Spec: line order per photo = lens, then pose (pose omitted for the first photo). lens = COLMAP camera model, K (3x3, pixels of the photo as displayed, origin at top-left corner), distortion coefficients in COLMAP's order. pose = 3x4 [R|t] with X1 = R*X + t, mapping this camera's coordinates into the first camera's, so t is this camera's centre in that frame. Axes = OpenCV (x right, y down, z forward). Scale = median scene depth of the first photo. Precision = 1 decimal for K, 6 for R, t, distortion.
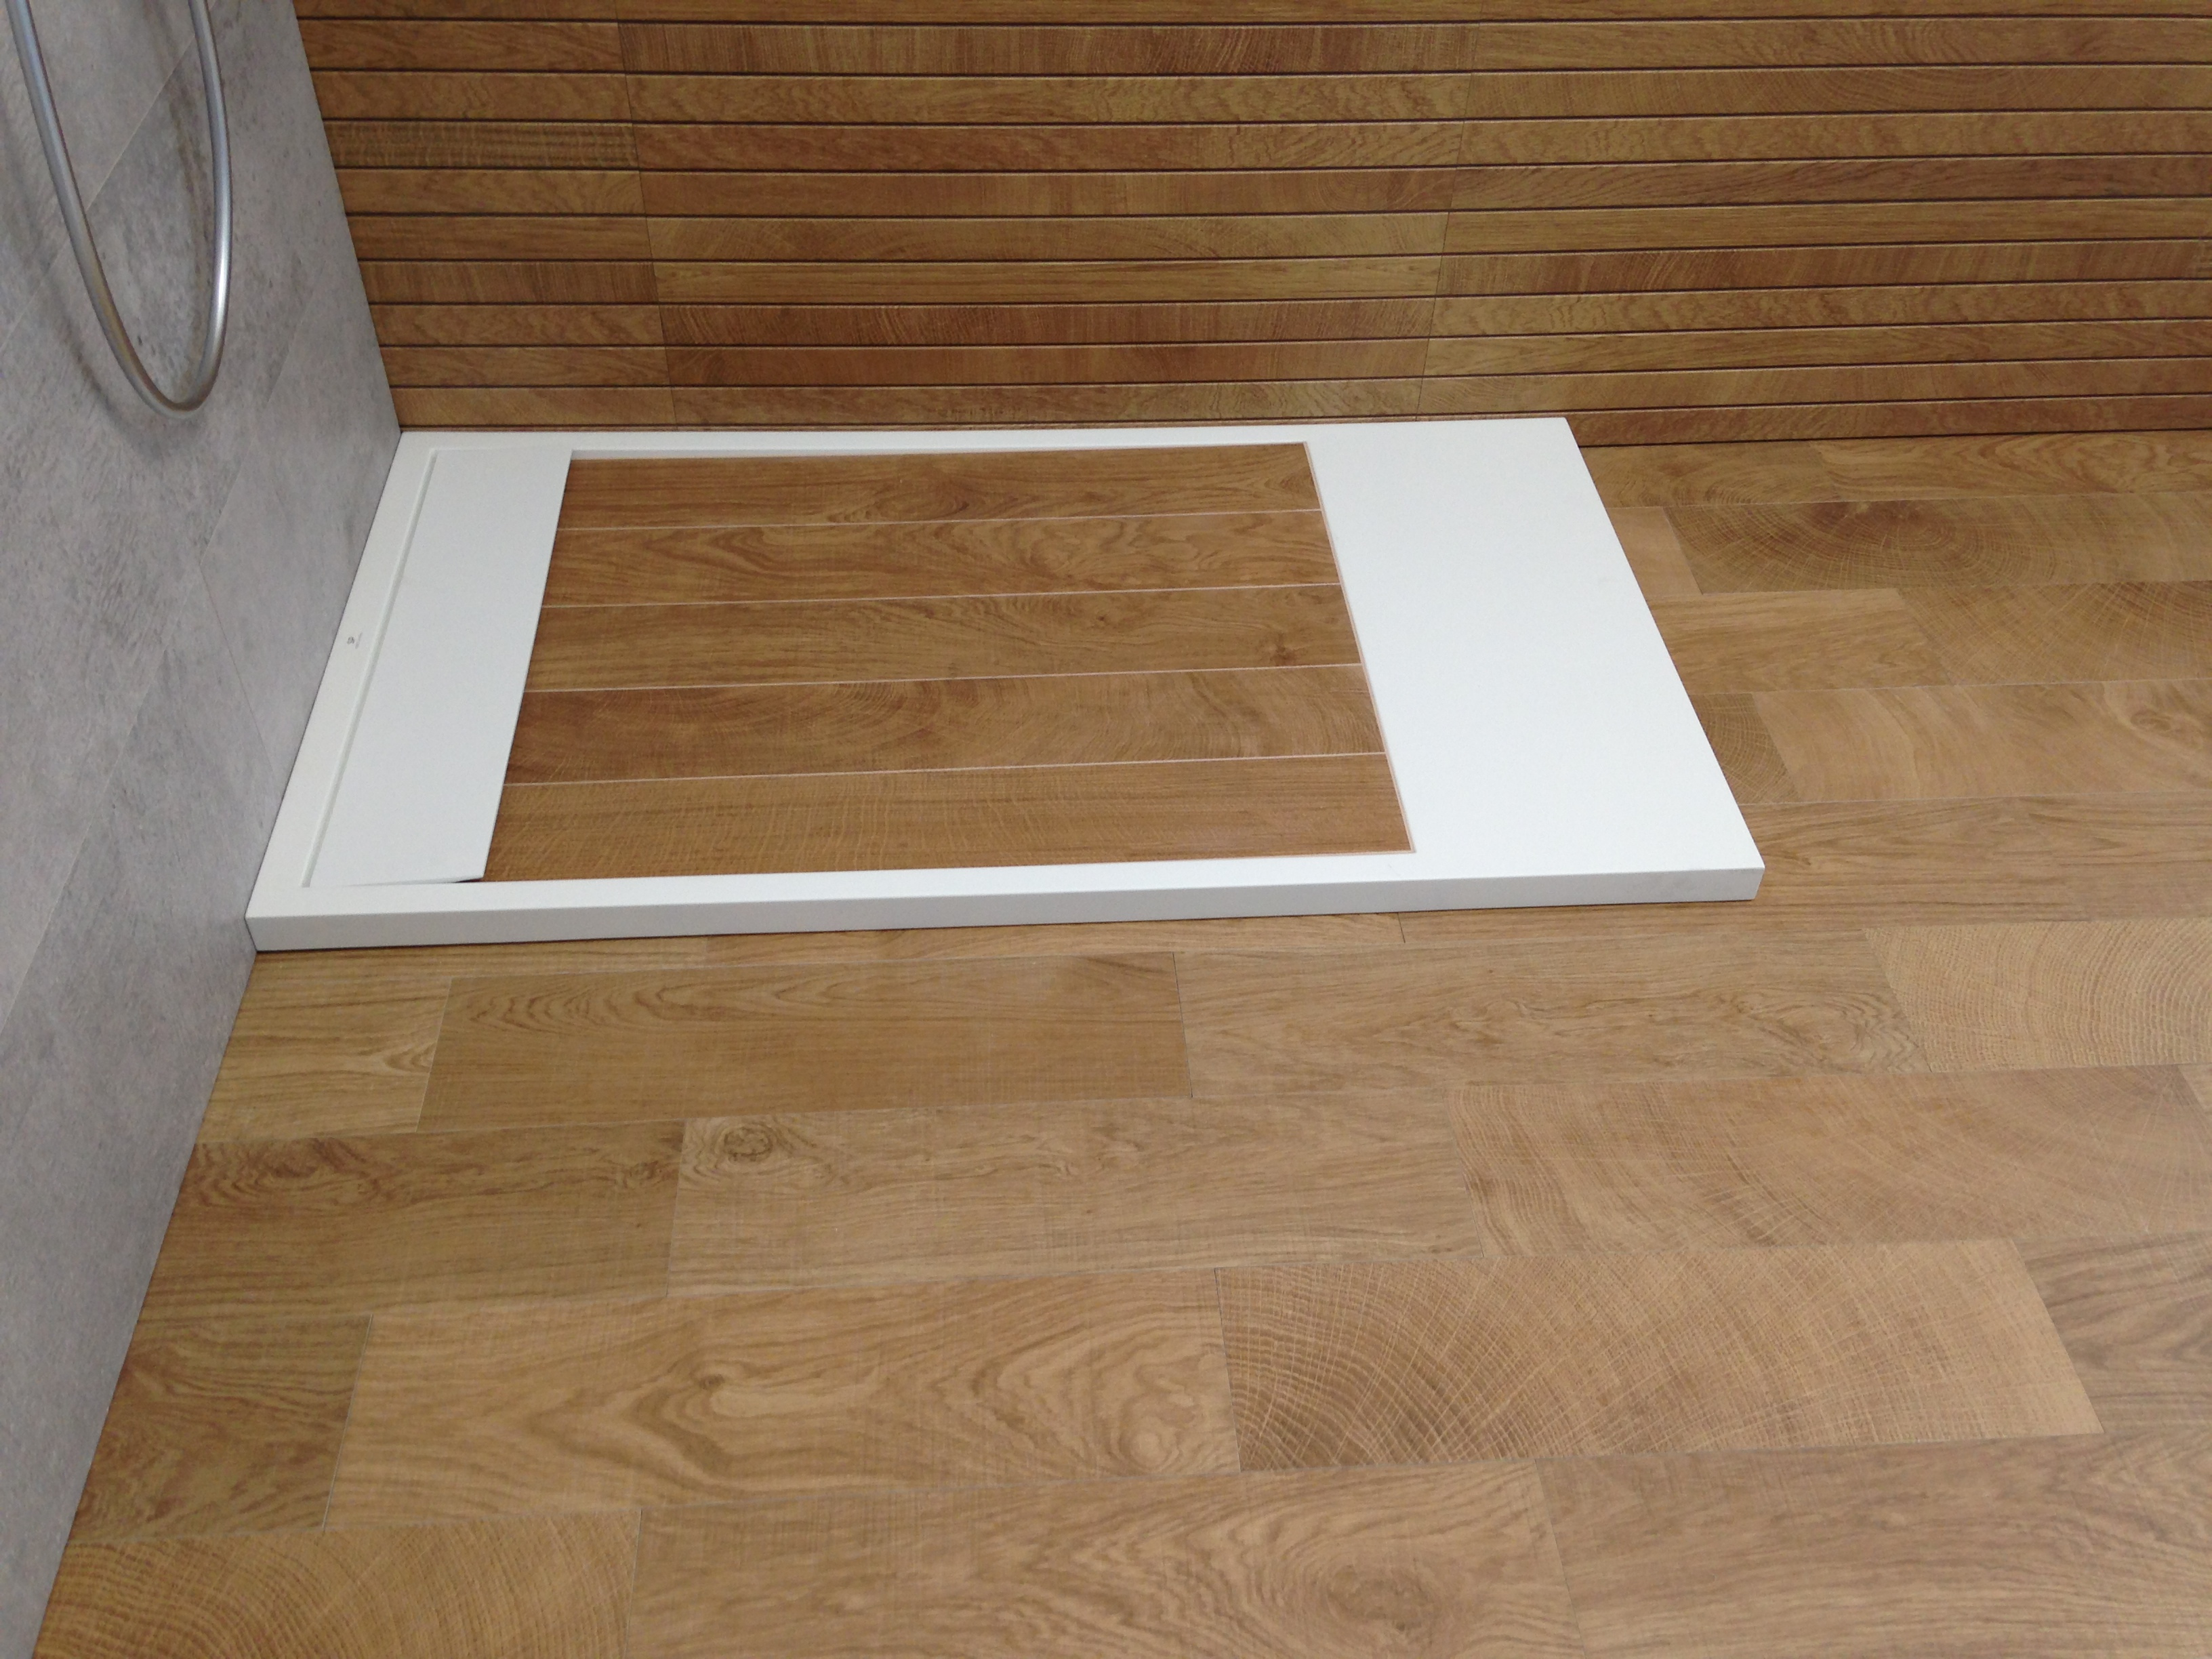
lens RADIAL K [[2095.1, 0, 1150.7], [0, 2095.1, 852.5], [0, 0, 1]] dist [0.098037, 0.000000]
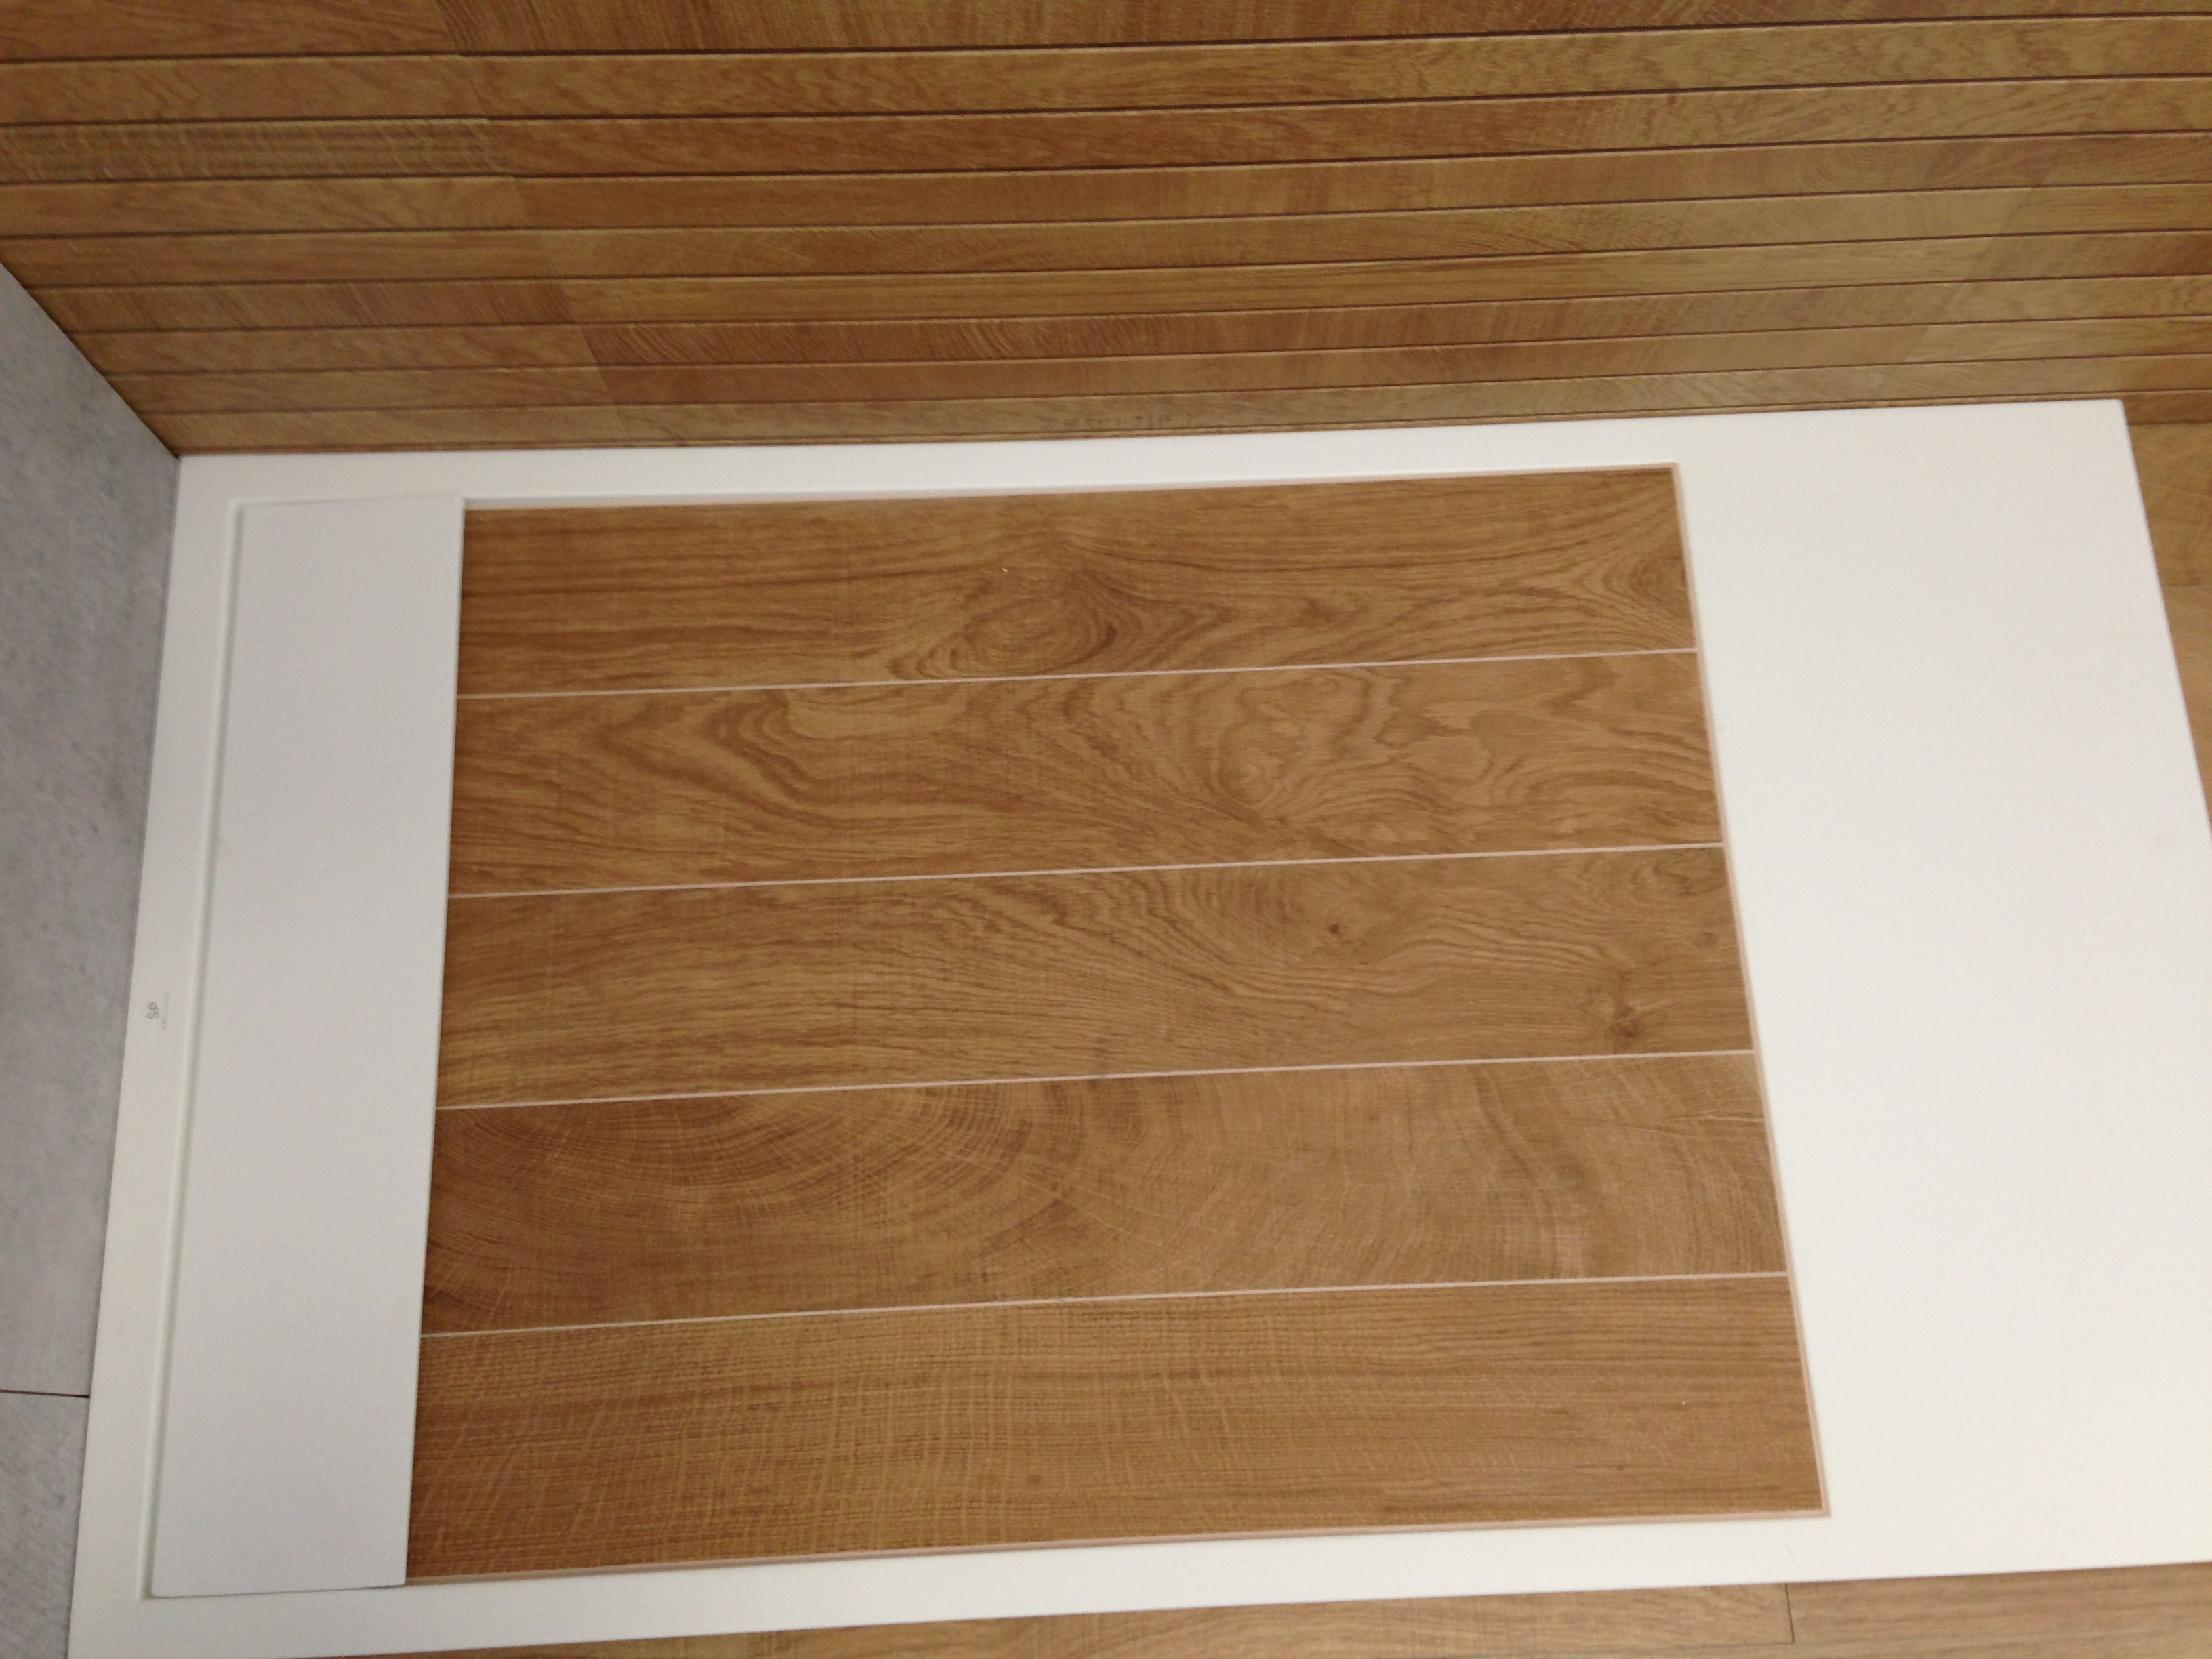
lens RADIAL K [[2095.1, 0, 1138.8], [0, 2095.1, 849.2], [0, 0, 1]] dist [0.098037, 0.000000]
pose [[0.999061, 0.032757, -0.028365, -0.064471], [-0.014499, 0.869591, 0.493560, -0.437989], [0.040834, -0.492685, 0.869249, 0.462415]]
